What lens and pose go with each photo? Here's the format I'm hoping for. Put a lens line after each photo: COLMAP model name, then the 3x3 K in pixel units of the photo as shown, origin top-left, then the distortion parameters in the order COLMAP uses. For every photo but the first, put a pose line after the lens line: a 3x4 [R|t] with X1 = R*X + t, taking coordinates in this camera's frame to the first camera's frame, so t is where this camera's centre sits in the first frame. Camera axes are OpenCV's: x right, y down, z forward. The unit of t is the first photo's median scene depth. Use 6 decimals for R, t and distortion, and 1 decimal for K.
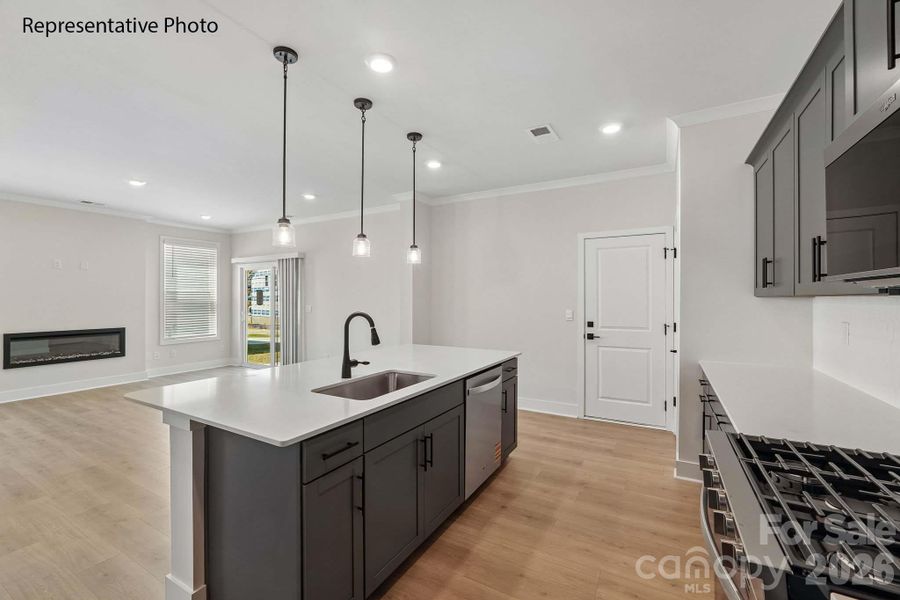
lens RADIAL K [[378.7, 0, 448.1], [0, 378.7, 300.4], [0, 0, 1]] dist [-0.012159, 0.004030]
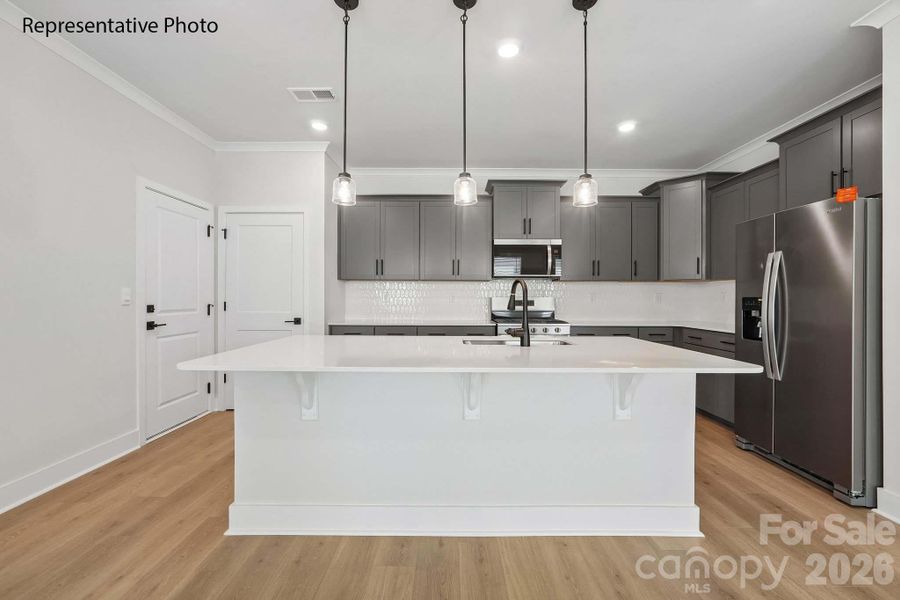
lens RADIAL K [[378.7, 0, 451.8], [0, 378.7, 299.5], [0, 0, 1]] dist [-0.012159, 0.004030]
pose [[-0.498022, -0.006518, 0.867140, -0.364754], [0.000171, 0.999971, 0.007614, 0.027858], [-0.867164, 0.003941, -0.498006, 0.592623]]
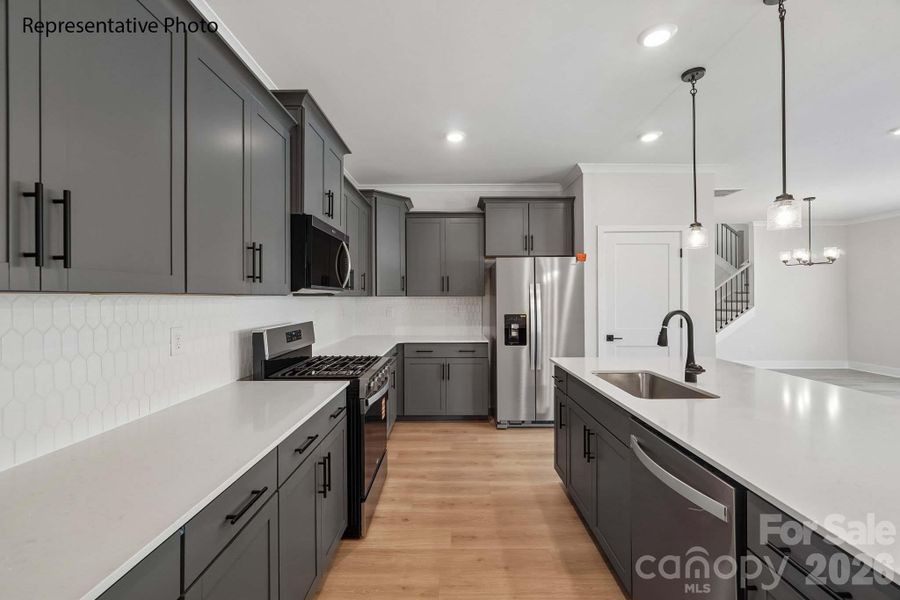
lens RADIAL K [[378.7, 0, 448.4], [0, 378.7, 295.3], [0, 0, 1]] dist [-0.012159, 0.004030]
pose [[-0.872161, 0.000335, -0.489218, 0.247564], [0.002557, 0.999989, -0.003874, -0.000681], [0.489212, -0.004630, -0.872153, 0.544206]]
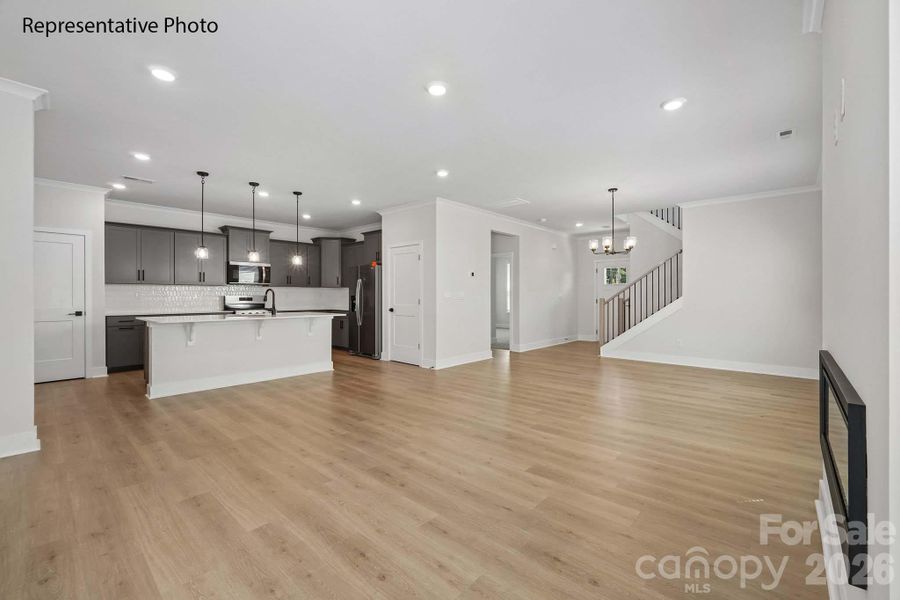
lens RADIAL K [[378.7, 0, 450.1], [0, 378.7, 293.8], [0, 0, 1]] dist [-0.012159, 0.004030]
pose [[-0.976967, 0.001509, 0.213384, -0.705779], [0.001125, 0.999998, -0.001918, 0.025994], [-0.213387, -0.001634, -0.976966, 1.158113]]
